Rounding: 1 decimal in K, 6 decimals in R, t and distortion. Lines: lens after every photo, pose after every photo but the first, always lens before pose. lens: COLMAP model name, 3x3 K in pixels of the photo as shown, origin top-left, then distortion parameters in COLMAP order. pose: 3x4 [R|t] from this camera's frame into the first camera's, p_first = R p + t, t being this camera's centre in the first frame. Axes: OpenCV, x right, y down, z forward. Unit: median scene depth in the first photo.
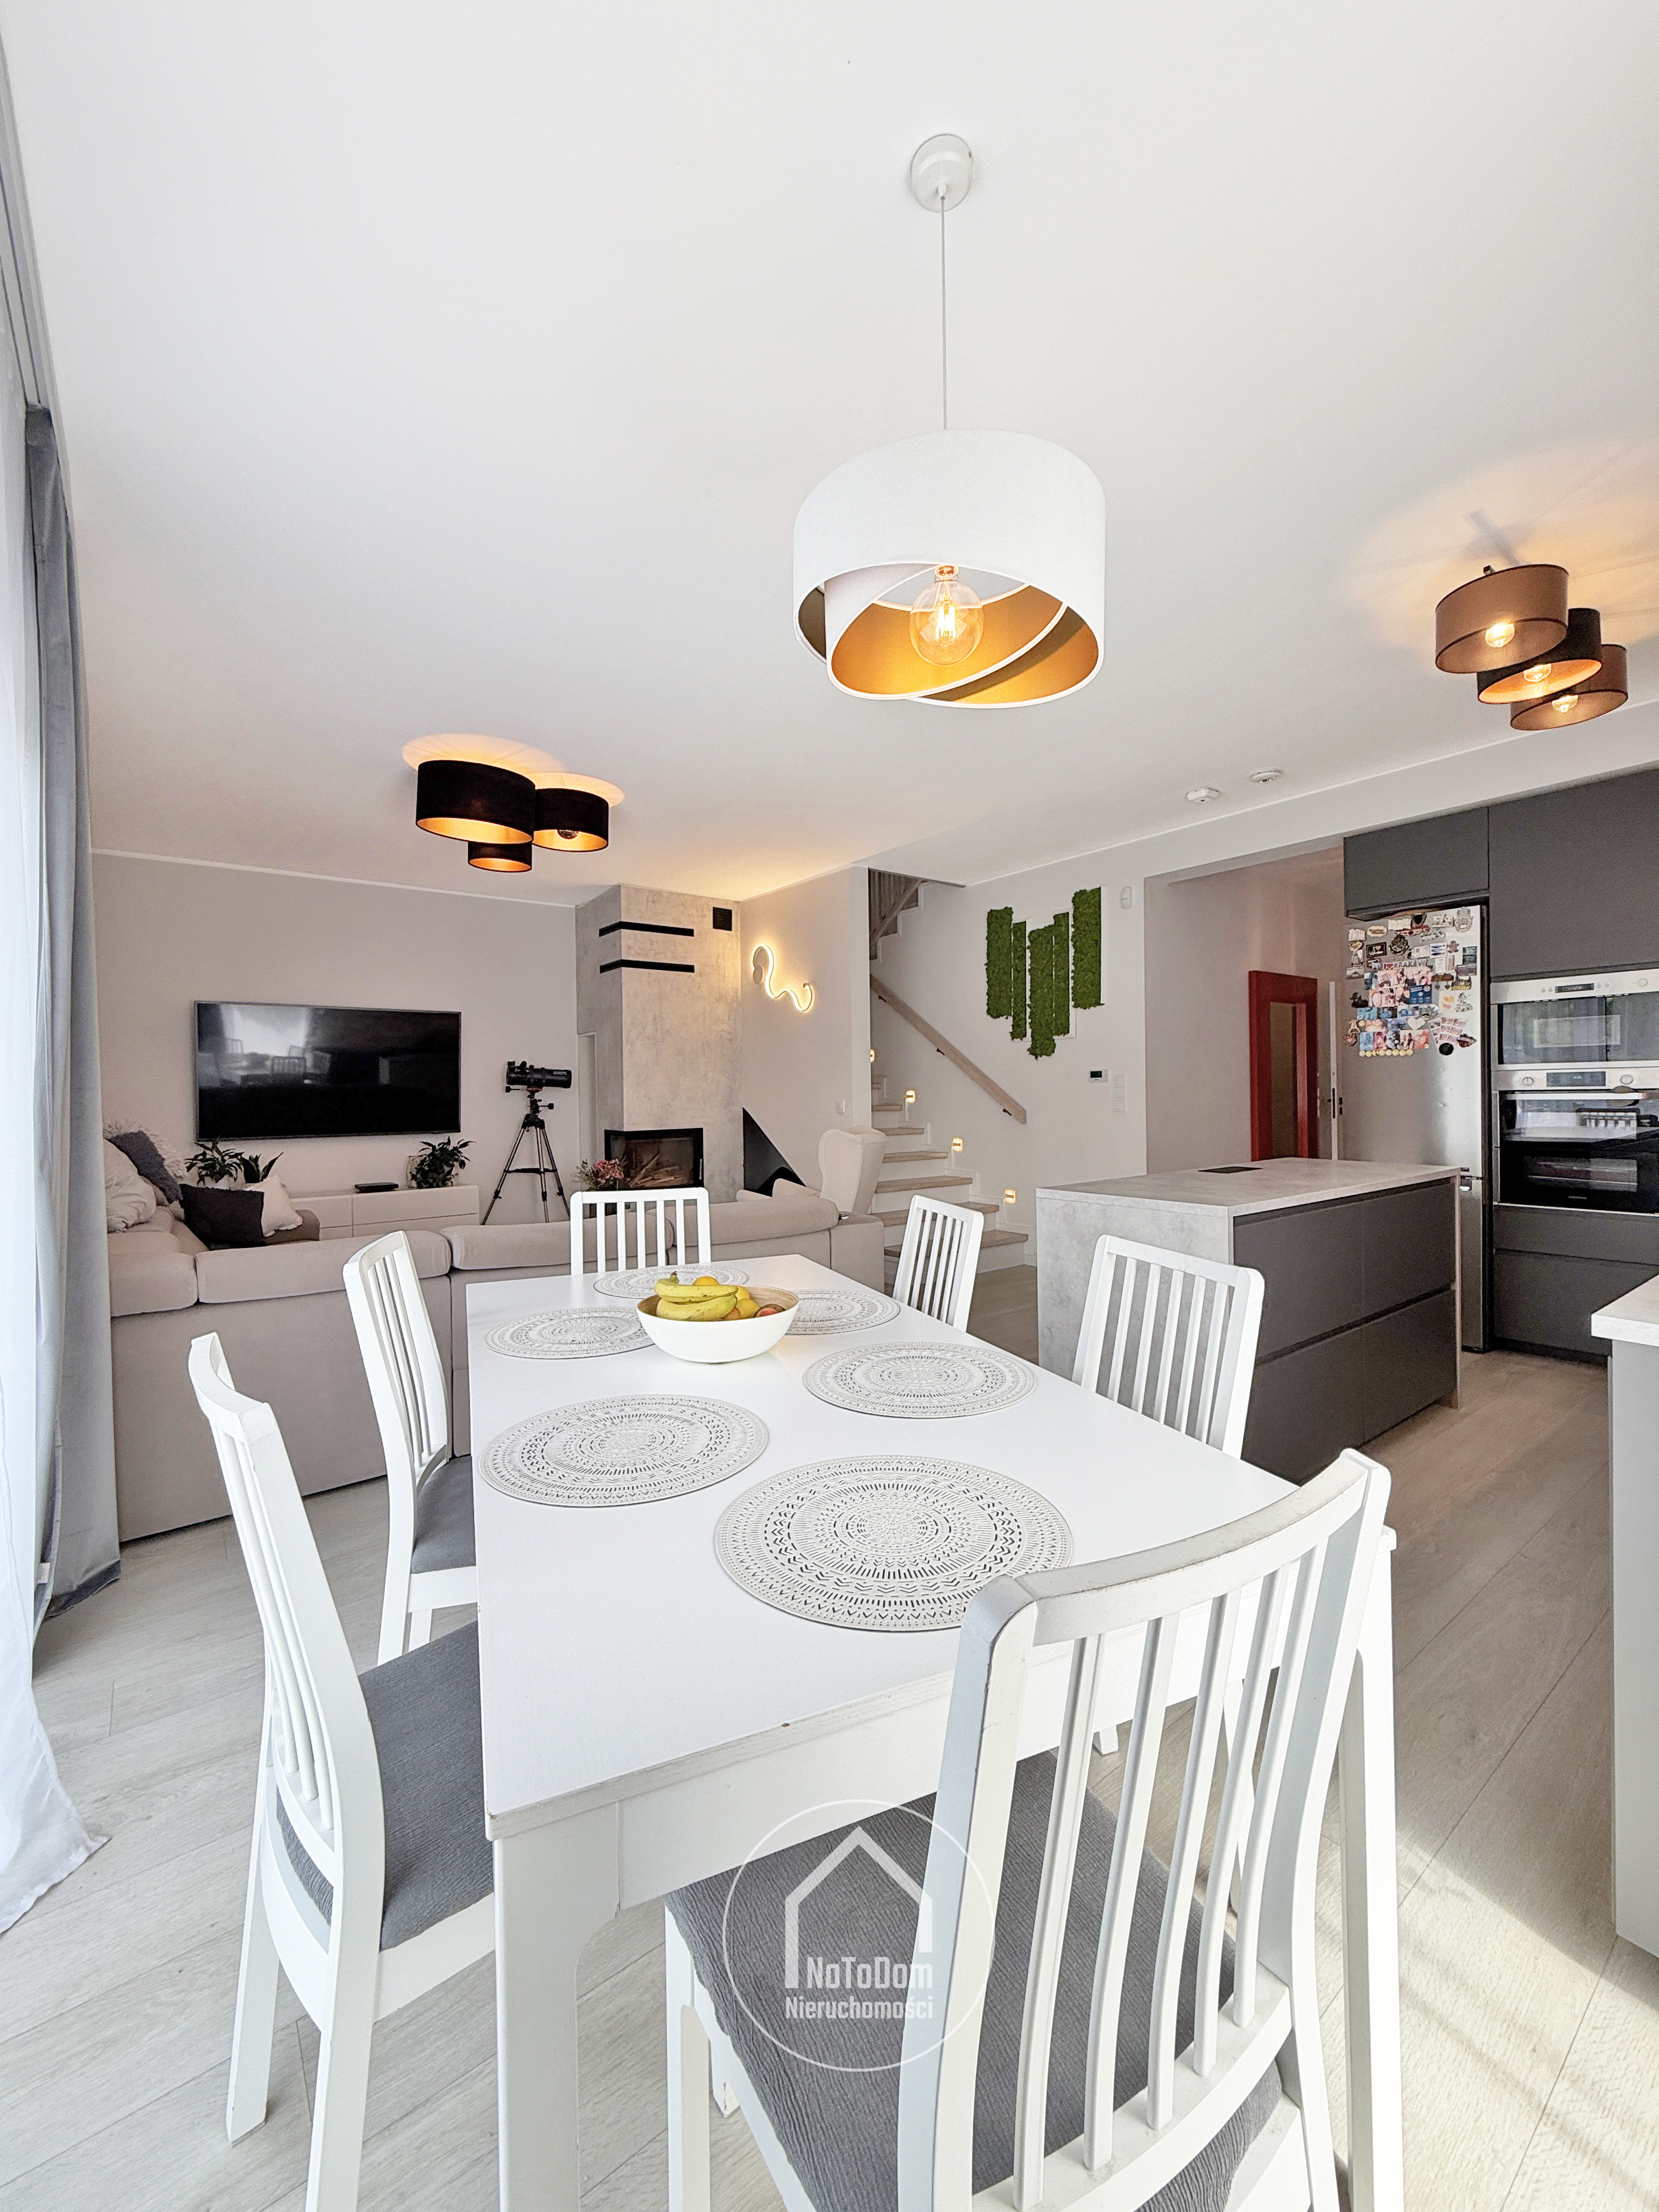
lens RADIAL K [[883.4, 0, 833.9], [0, 883.4, 1102.4], [0, 0, 1]] dist [-0.000737, -0.000156]
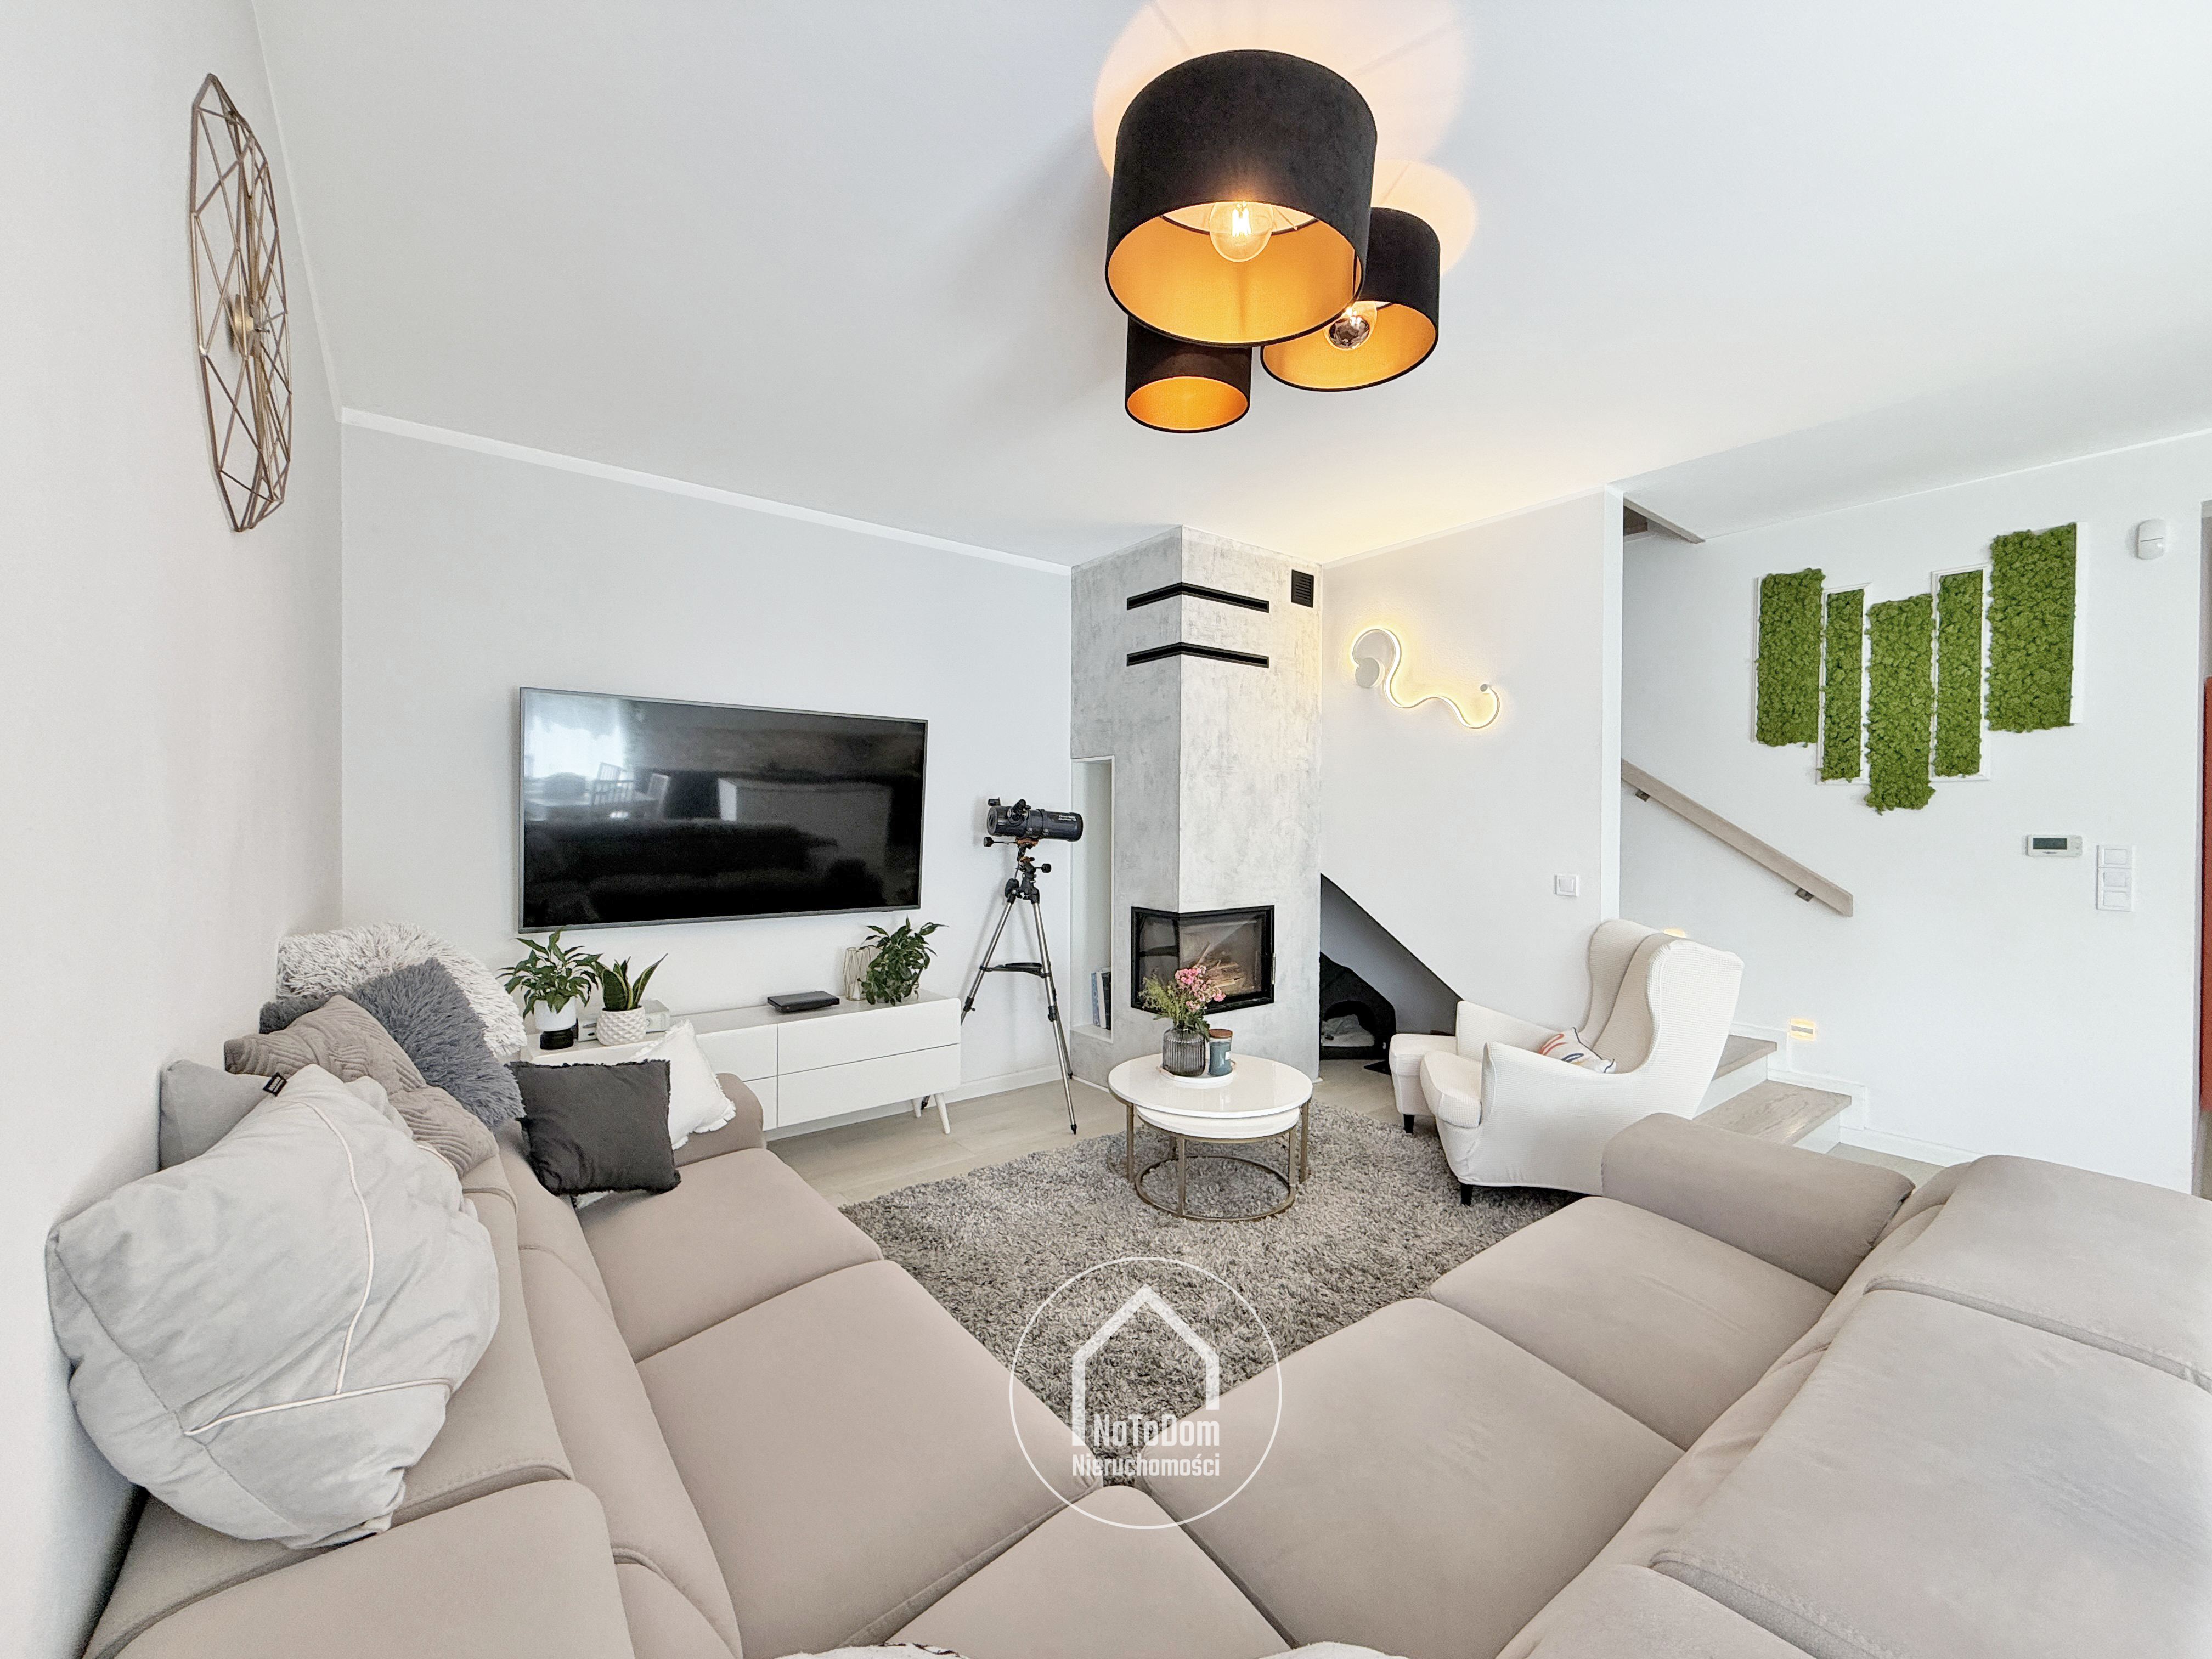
lens RADIAL K [[883.4, 0, 1100.5], [0, 883.4, 827.7], [0, 0, 1]] dist [-0.000737, -0.000156]
pose [[0.999825, 0.018702, 0.000195, -0.312941], [-0.018701, 0.999819, -0.003552, -0.026601], [-0.000261, 0.003547, 0.999994, 0.385647]]
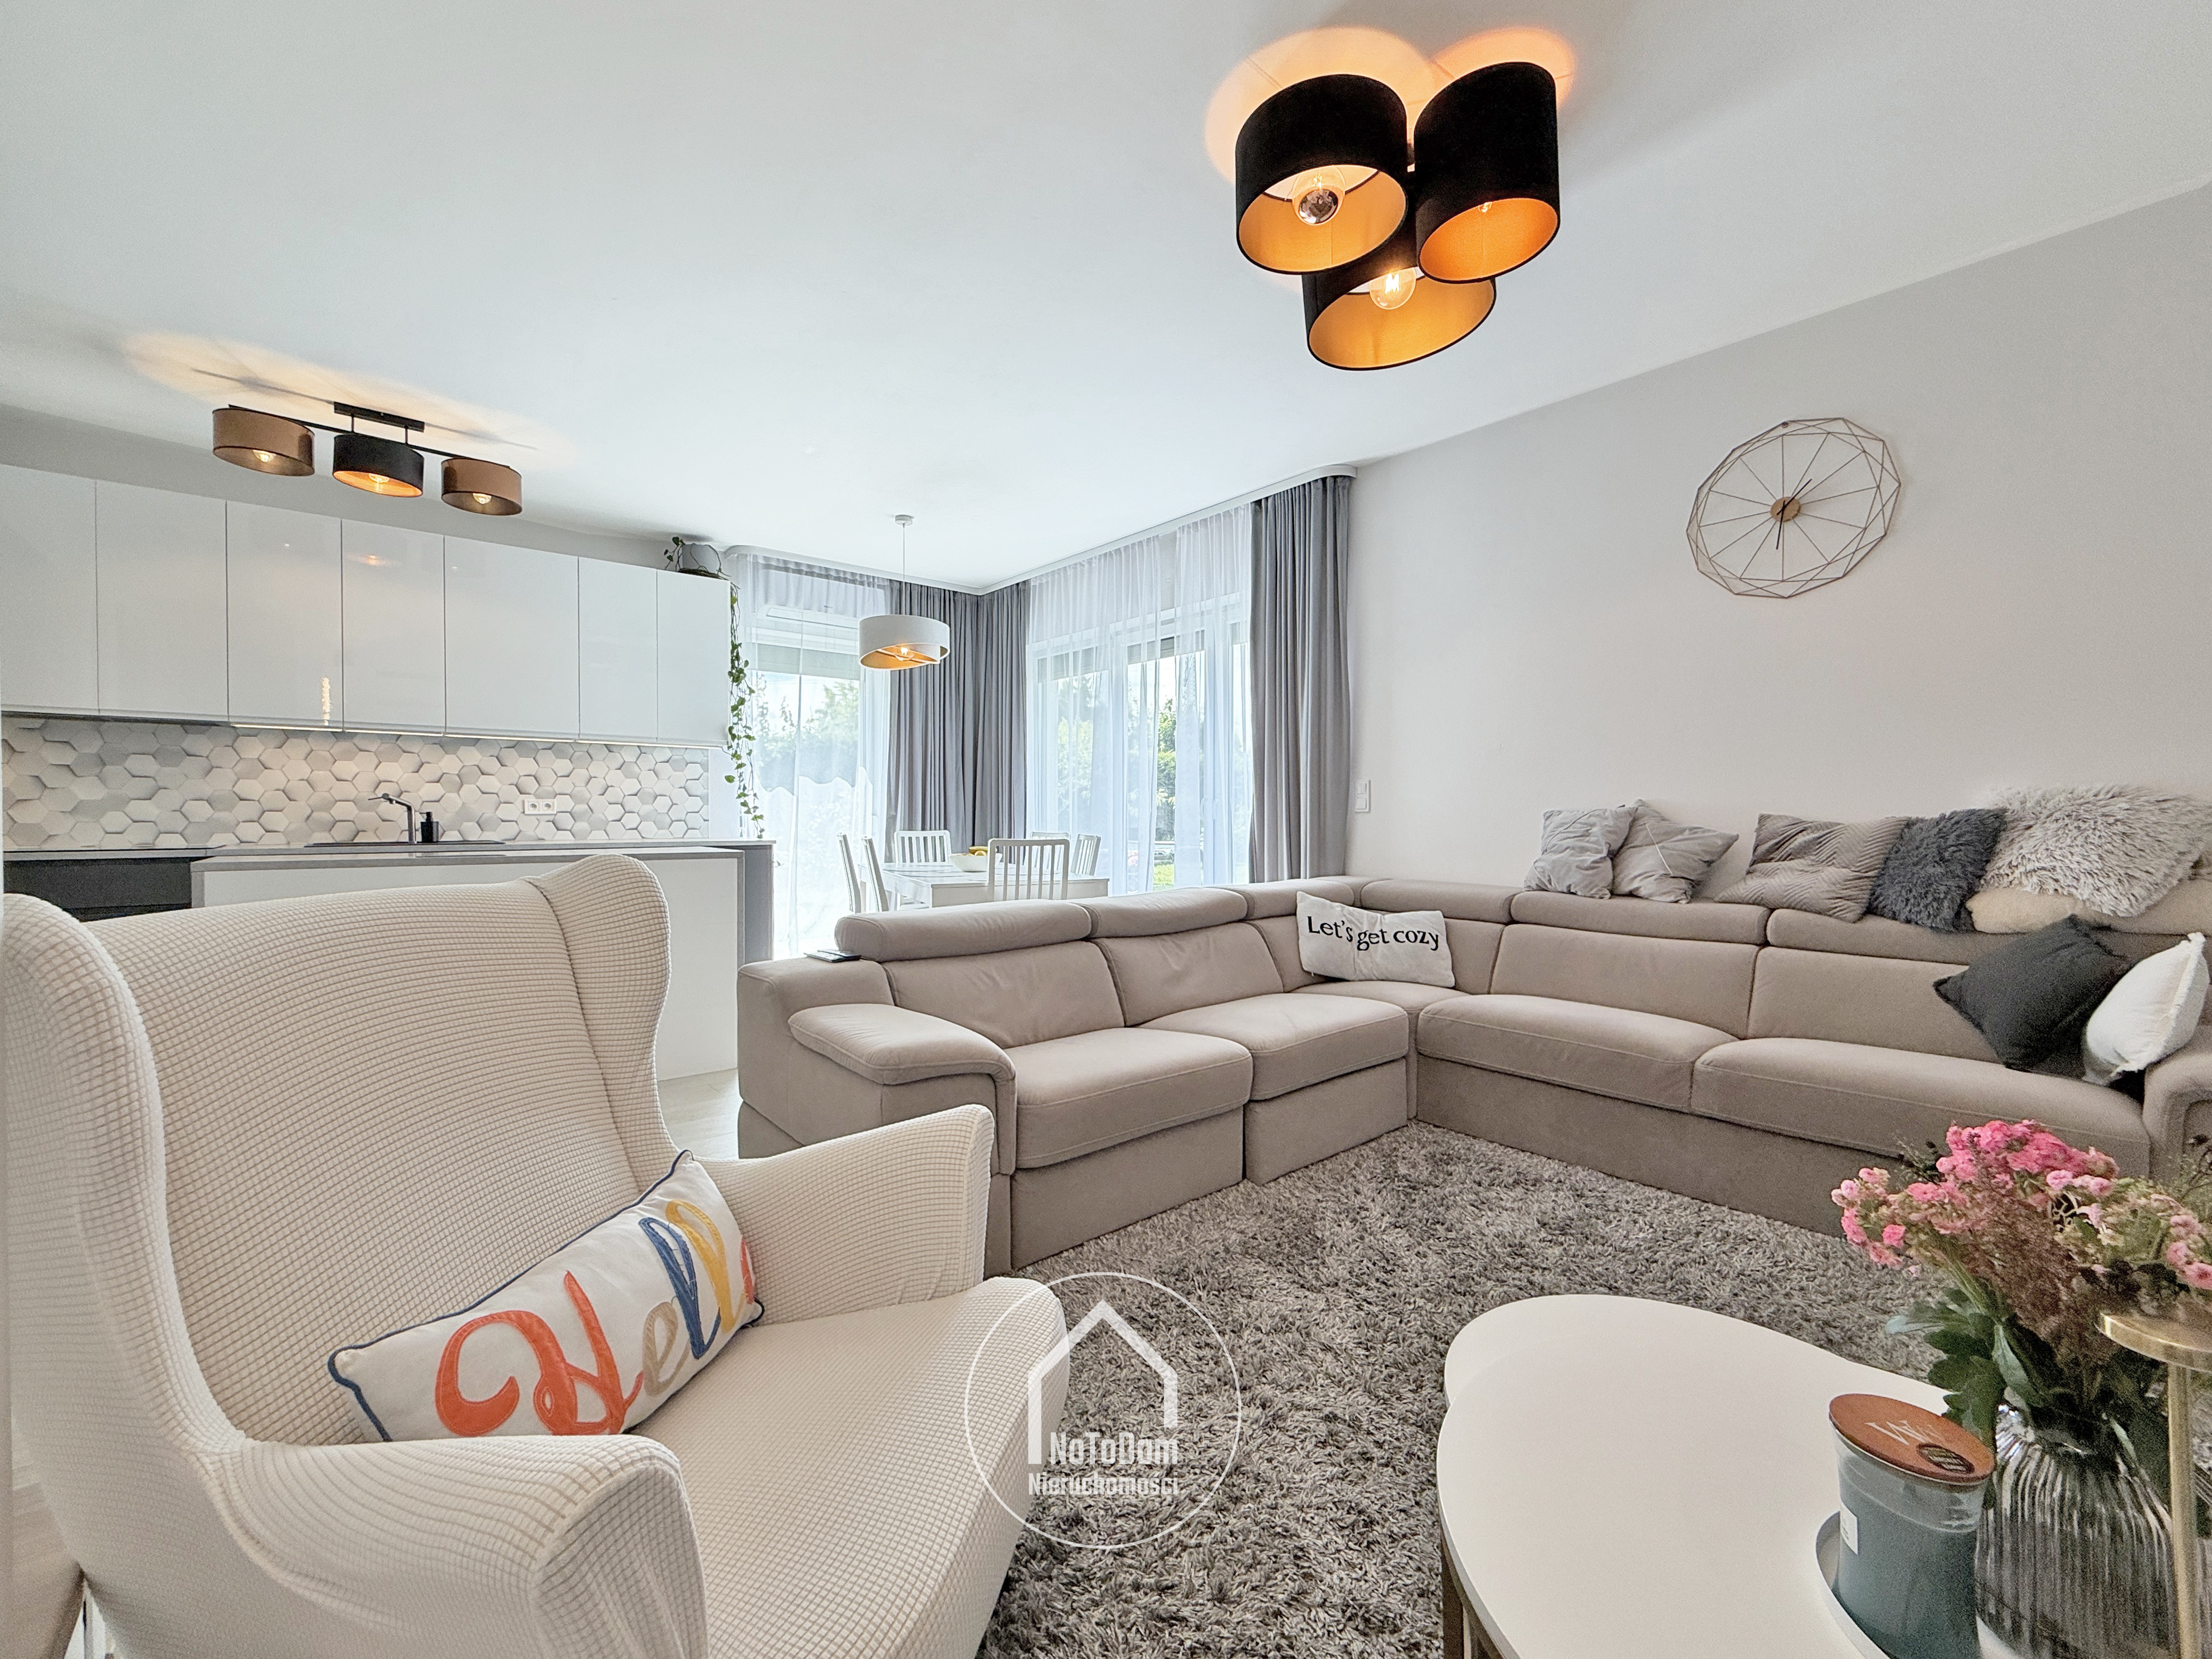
lens RADIAL K [[883.5, 0, 1090.3], [0, 883.5, 830.0], [0, 0, 1]] dist [-0.000737, -0.000156]
pose [[-0.999351, 0.014505, -0.032982, -0.113556], [0.013495, 0.999439, 0.030637, 0.015220], [0.033408, 0.030172, -0.998986, 1.083201]]
